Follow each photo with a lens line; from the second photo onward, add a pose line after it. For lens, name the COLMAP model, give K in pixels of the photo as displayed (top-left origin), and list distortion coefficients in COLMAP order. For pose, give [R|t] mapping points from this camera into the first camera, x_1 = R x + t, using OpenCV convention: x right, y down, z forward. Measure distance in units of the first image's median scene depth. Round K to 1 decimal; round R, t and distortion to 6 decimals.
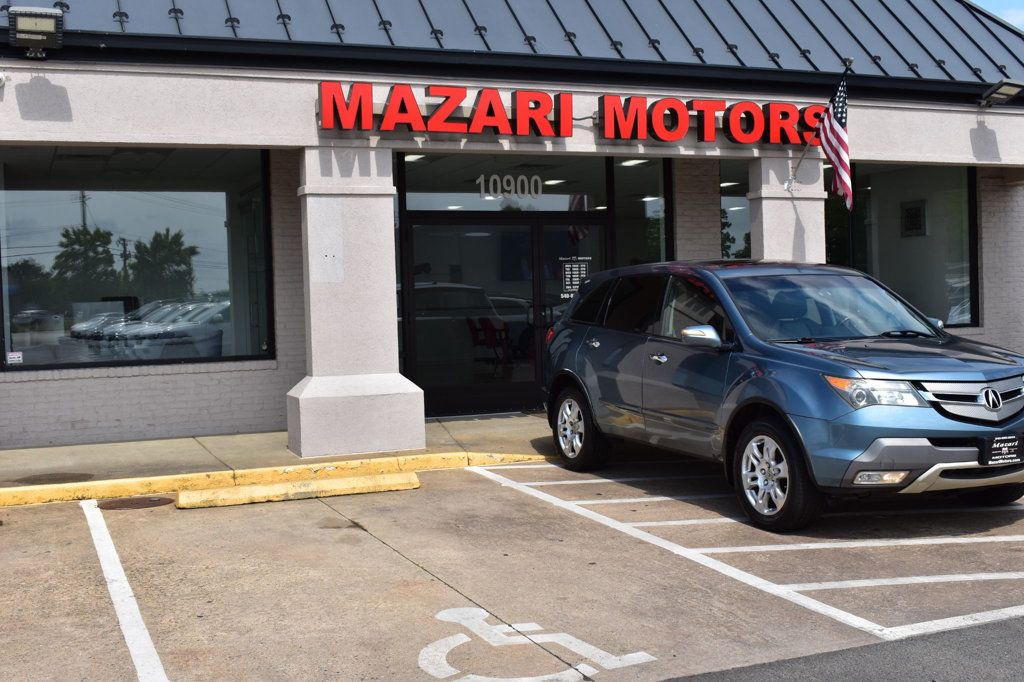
lens RADIAL K [[1200.8, 0, 502.9], [0, 1200.8, 338.5], [0, 0, 1]] dist [-0.051351, 0.000000]
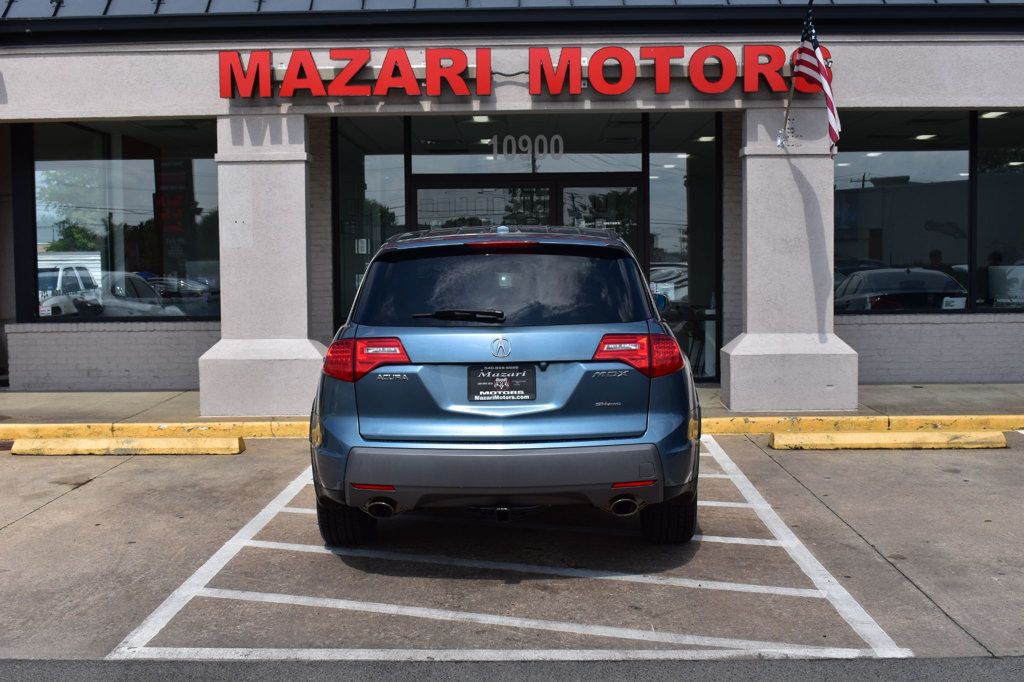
lens RADIAL K [[1200.8, 0, 507.0], [0, 1200.8, 337.3], [0, 0, 1]] dist [-0.051351, 0.000000]
pose [[0.915170, 0.042561, -0.400815, 0.471720], [-0.028761, 0.998770, 0.040387, -0.018039], [0.402041, -0.025433, 0.915268, 0.150426]]
